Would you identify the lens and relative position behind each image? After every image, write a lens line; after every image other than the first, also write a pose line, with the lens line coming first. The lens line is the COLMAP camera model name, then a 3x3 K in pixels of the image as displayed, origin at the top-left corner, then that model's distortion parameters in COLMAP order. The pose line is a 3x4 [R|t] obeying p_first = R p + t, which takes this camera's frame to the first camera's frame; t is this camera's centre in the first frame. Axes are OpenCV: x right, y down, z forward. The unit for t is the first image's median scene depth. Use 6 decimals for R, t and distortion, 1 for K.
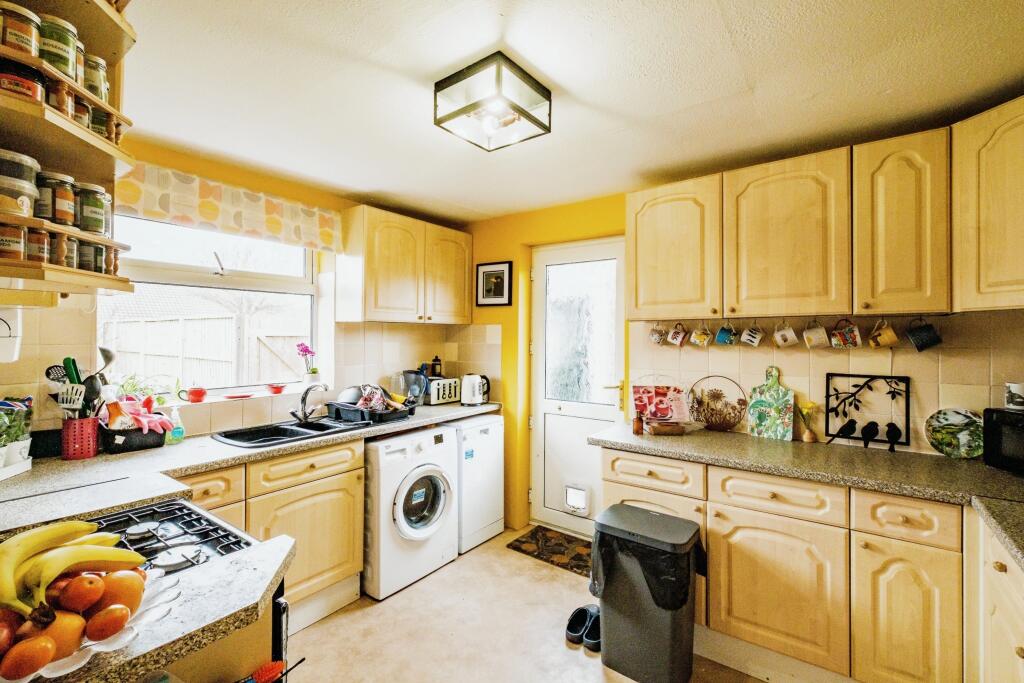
lens RADIAL K [[455.2, 0, 509.5], [0, 455.2, 333.8], [0, 0, 1]] dist [0.000847, -0.001771]
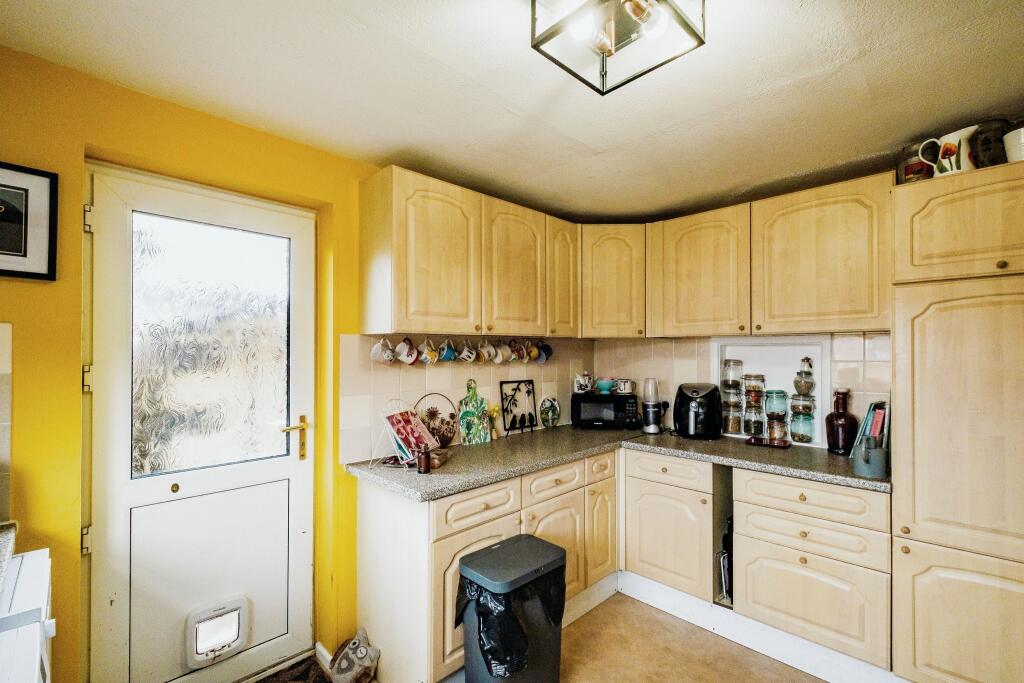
lens RADIAL K [[455.2, 0, 501.5], [0, 455.2, 358.1], [0, 0, 1]] dist [0.000847, -0.001771]
pose [[0.132921, -0.014162, 0.991026, -0.562021], [-0.004357, 0.999880, 0.014873, 0.002196], [-0.991117, -0.006295, 0.132843, 0.842023]]
